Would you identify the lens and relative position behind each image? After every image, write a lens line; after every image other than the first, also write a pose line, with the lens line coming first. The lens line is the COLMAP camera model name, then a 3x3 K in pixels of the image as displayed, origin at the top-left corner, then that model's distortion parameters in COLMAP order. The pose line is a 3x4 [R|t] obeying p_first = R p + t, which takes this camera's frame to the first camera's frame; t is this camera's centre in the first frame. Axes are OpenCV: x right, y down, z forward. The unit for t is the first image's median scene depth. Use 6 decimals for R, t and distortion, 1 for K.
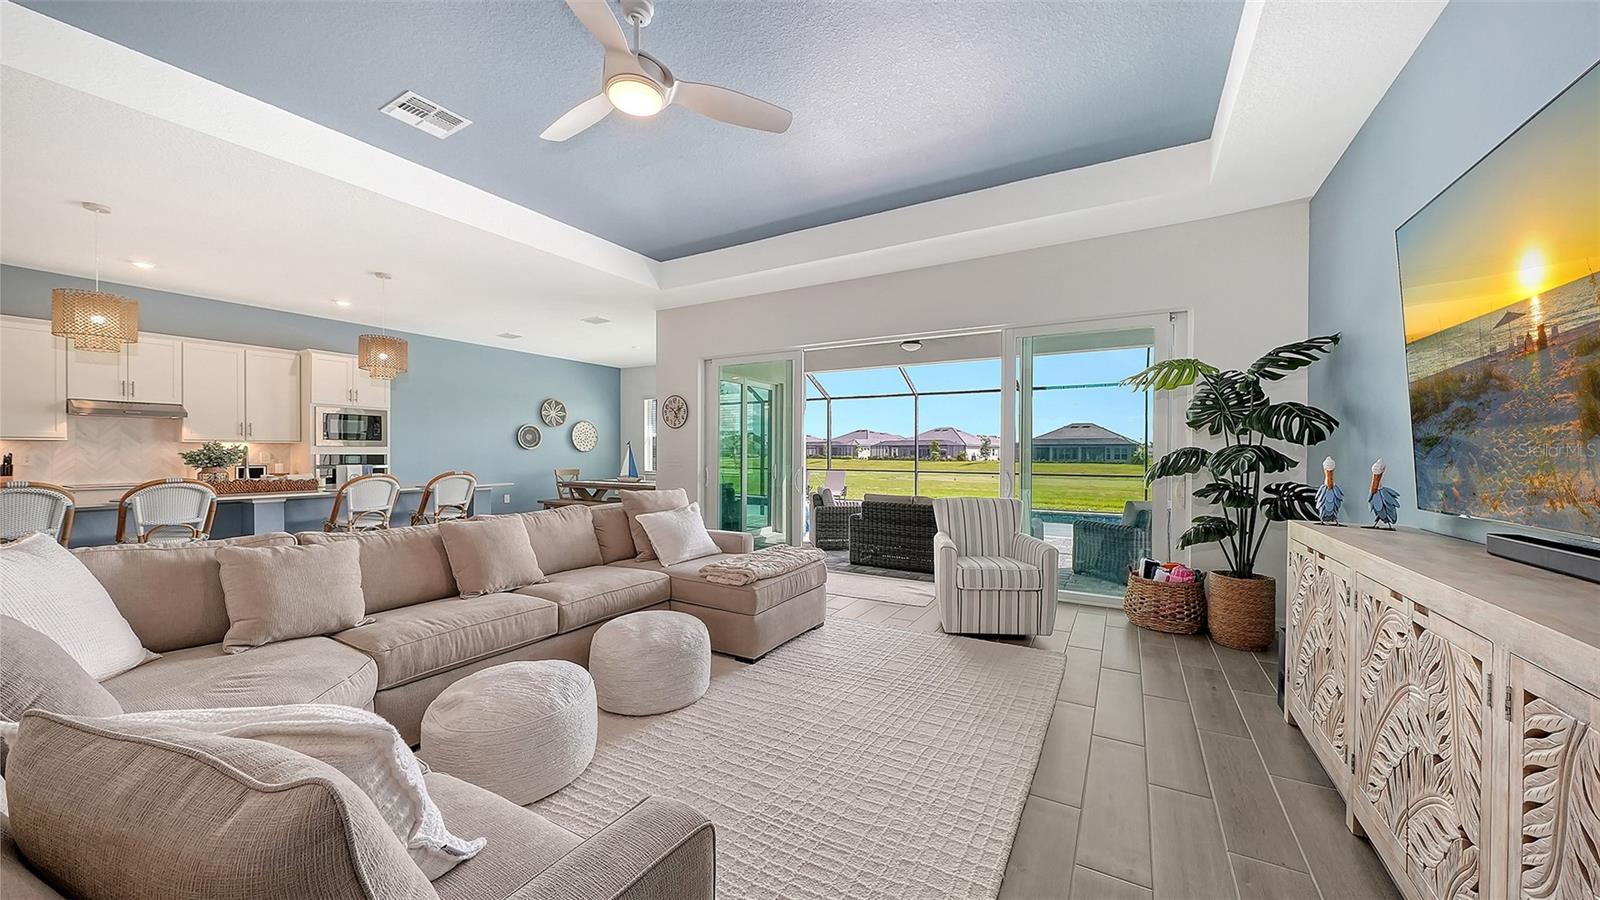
lens RADIAL K [[558.6, 0, 807.5], [0, 558.6, 457.1], [0, 0, 1]] dist [0.006657, 0.000016]
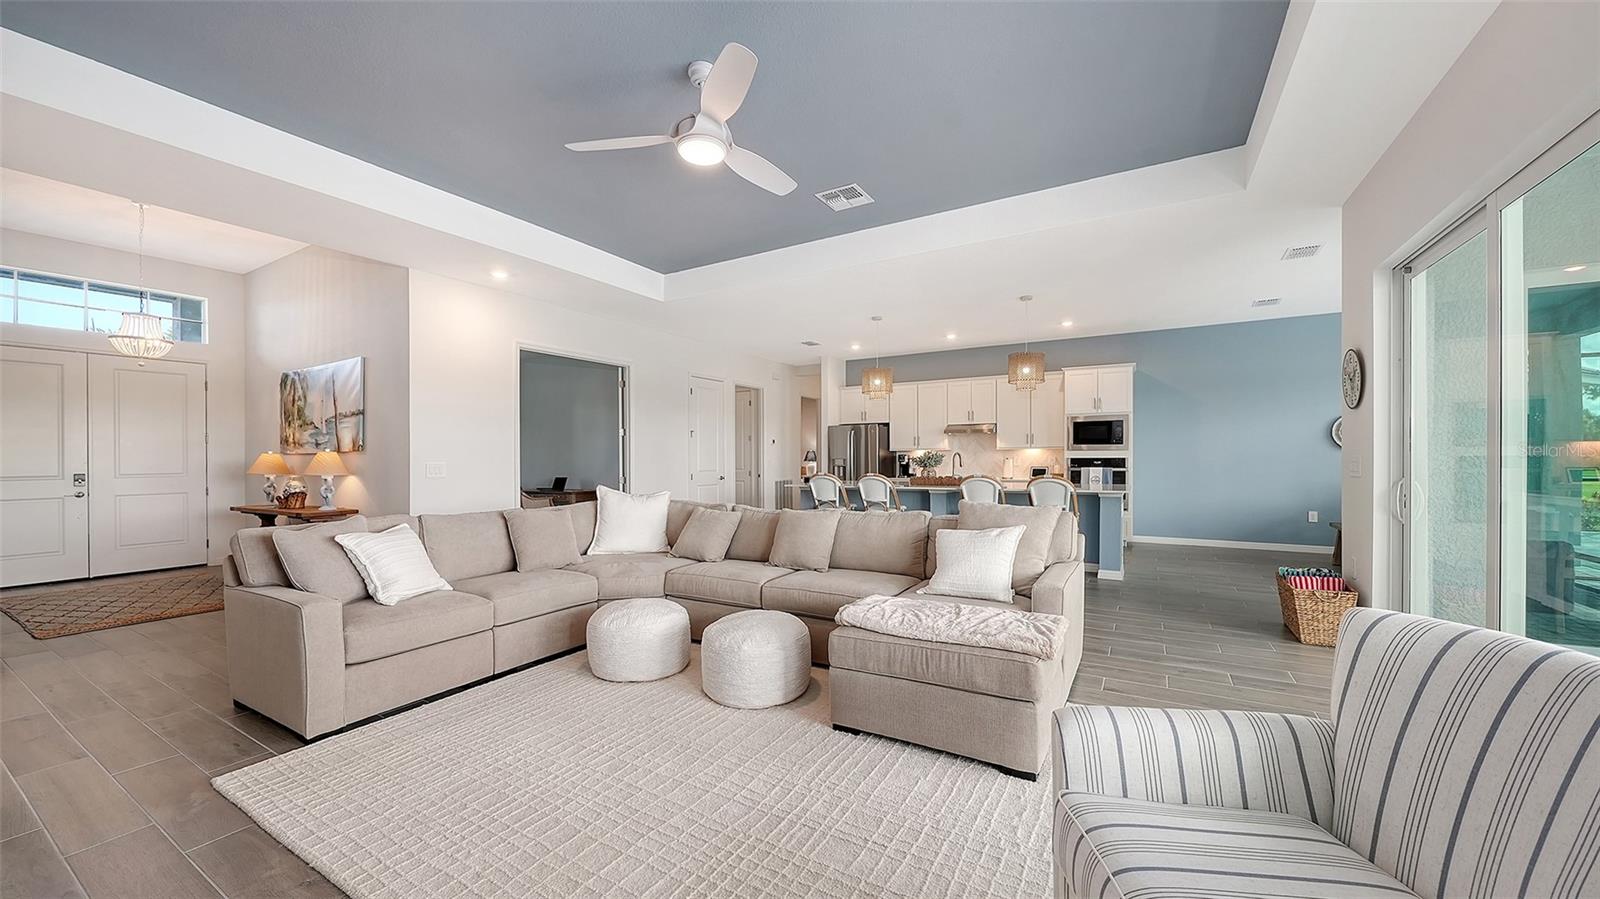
lens RADIAL K [[590.1, 0, 801.8], [0, 590.1, 458.7], [0, 0, 1]] dist [-0.009717, -0.000115]
pose [[-0.011978, -0.002152, -0.999926, 0.488412], [-0.000115, 0.999998, -0.002151, -0.001242], [0.999928, 0.000089, -0.011978, 0.657285]]
